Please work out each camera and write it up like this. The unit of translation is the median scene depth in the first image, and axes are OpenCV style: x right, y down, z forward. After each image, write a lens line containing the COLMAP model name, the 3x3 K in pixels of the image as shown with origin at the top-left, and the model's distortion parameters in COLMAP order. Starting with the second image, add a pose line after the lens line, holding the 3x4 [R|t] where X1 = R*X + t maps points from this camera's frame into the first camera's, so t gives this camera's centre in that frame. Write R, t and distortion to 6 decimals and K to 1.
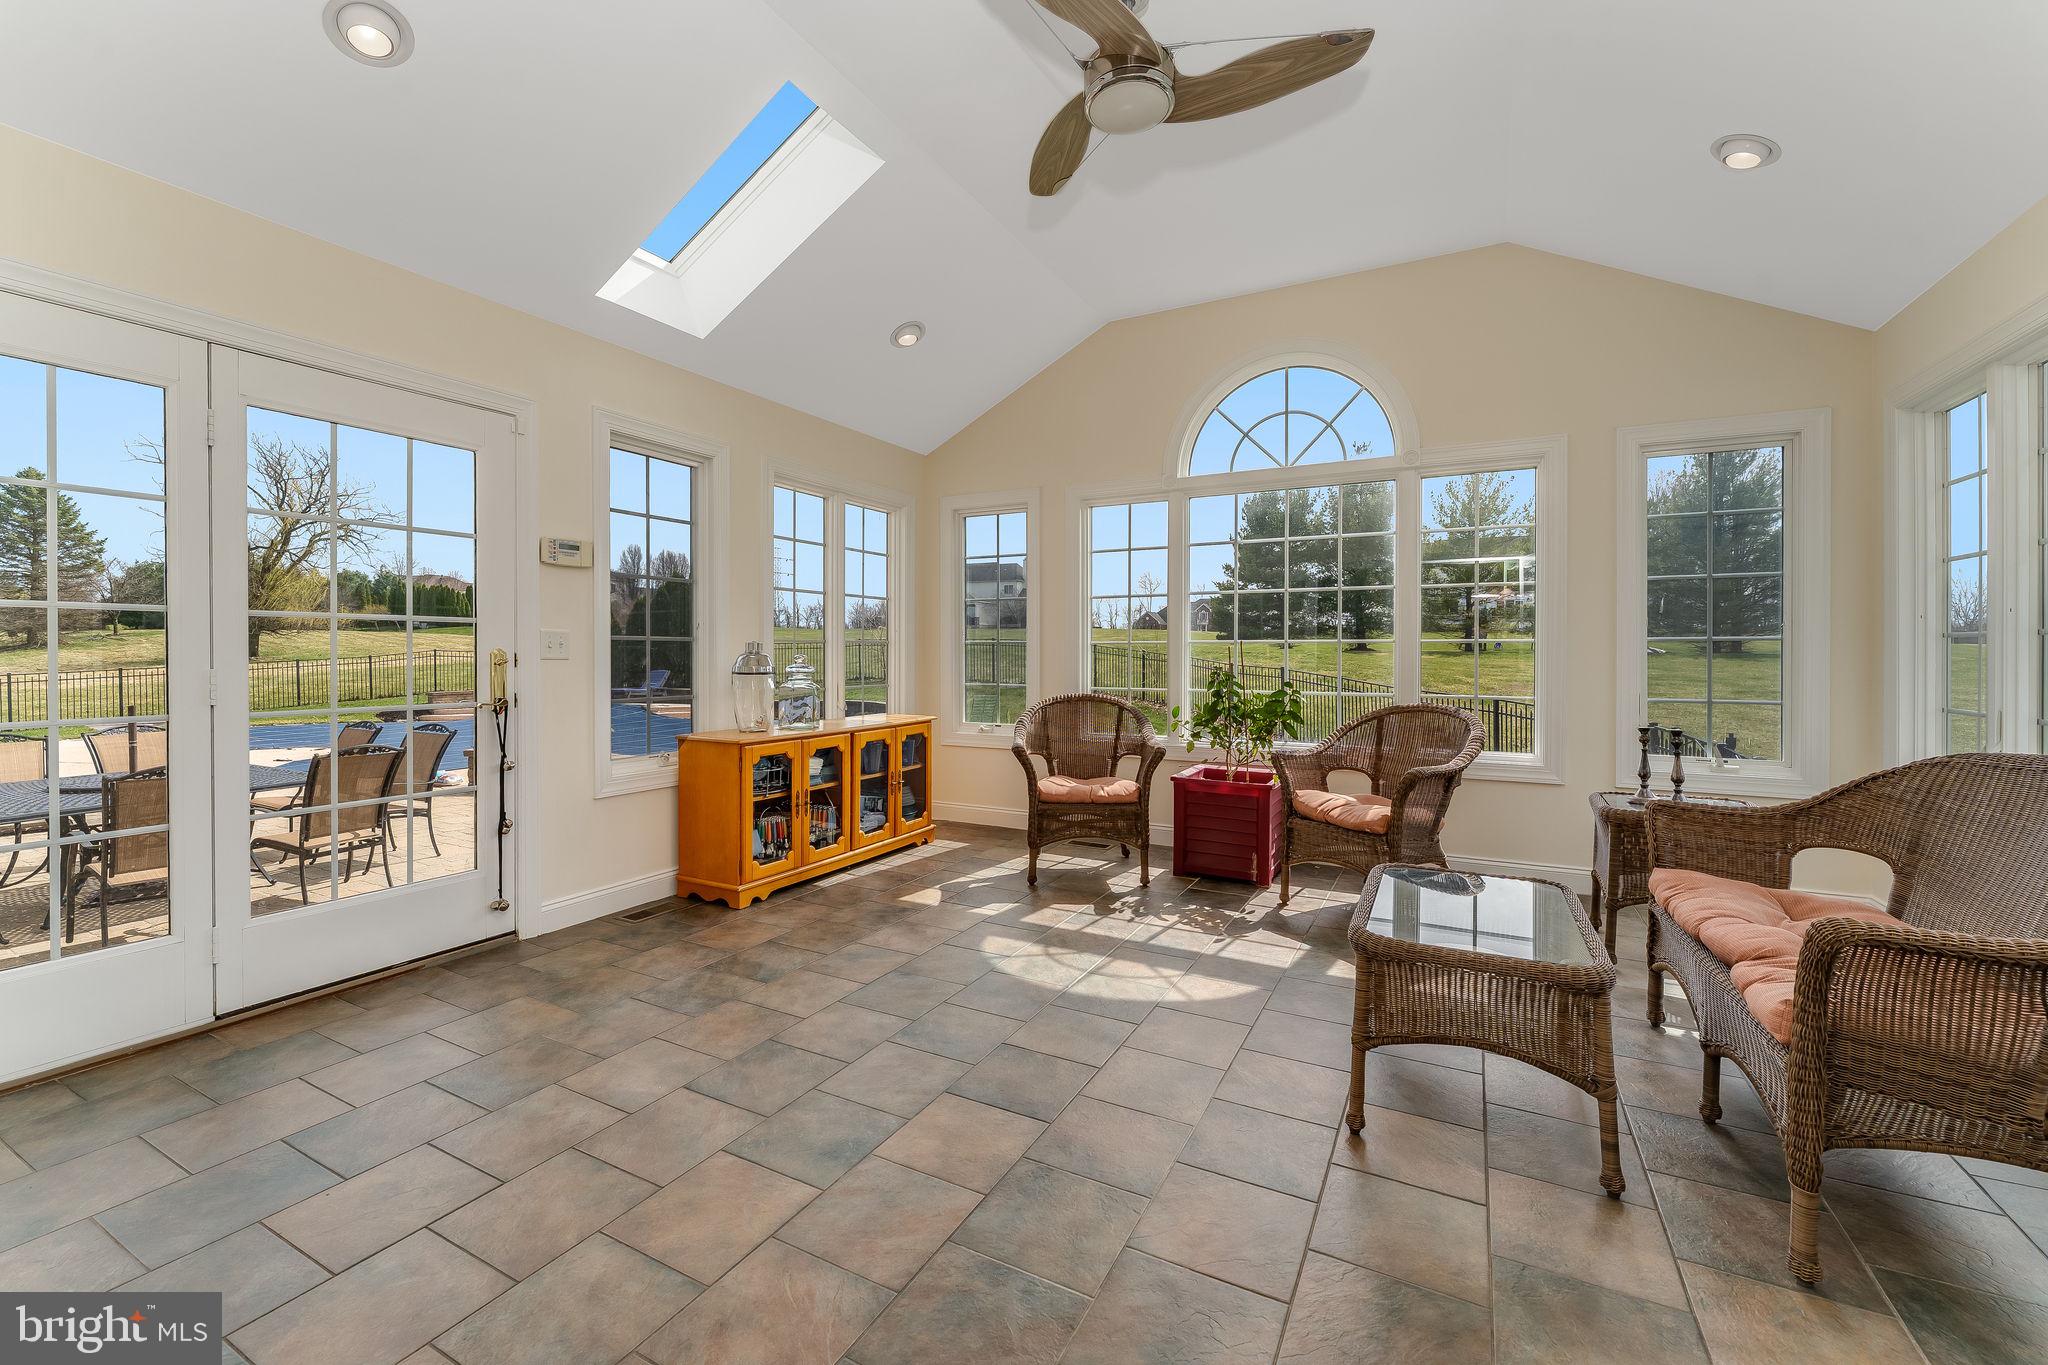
lens RADIAL K [[842.0, 0, 1012.2], [0, 842.0, 651.2], [0, 0, 1]] dist [0.000813, -0.000790]
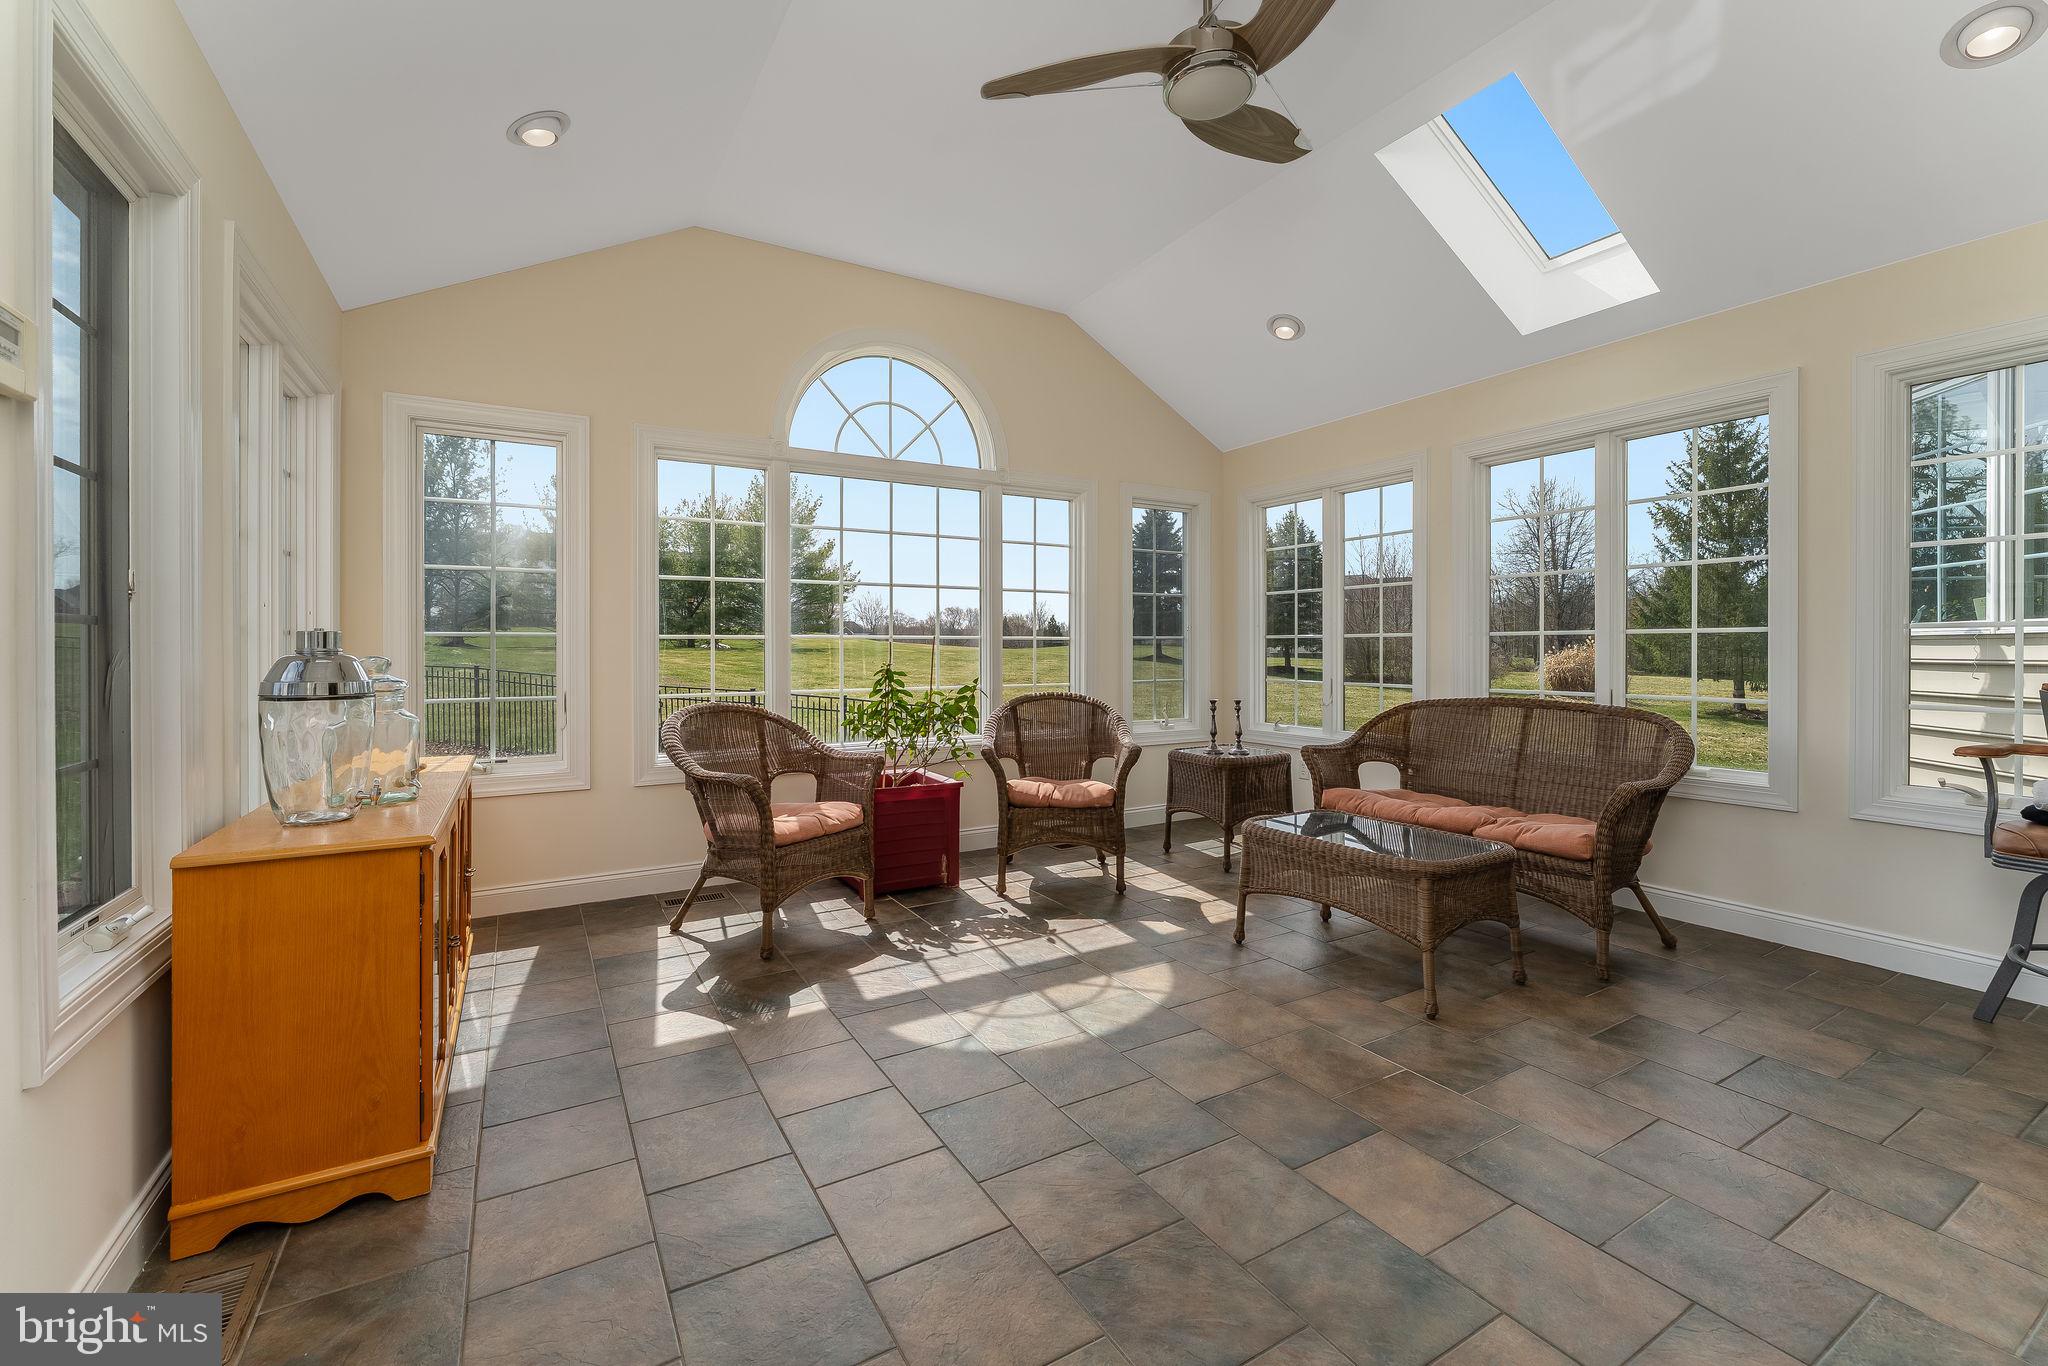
lens RADIAL K [[842.0, 0, 1015.1], [0, 842.0, 650.1], [0, 0, 1]] dist [0.000813, -0.000790]
pose [[0.518873, -0.004531, 0.854839, -0.608435], [0.002122, 0.999990, 0.004012, -0.000780], [-0.854849, -0.000268, 0.518878, 0.516516]]
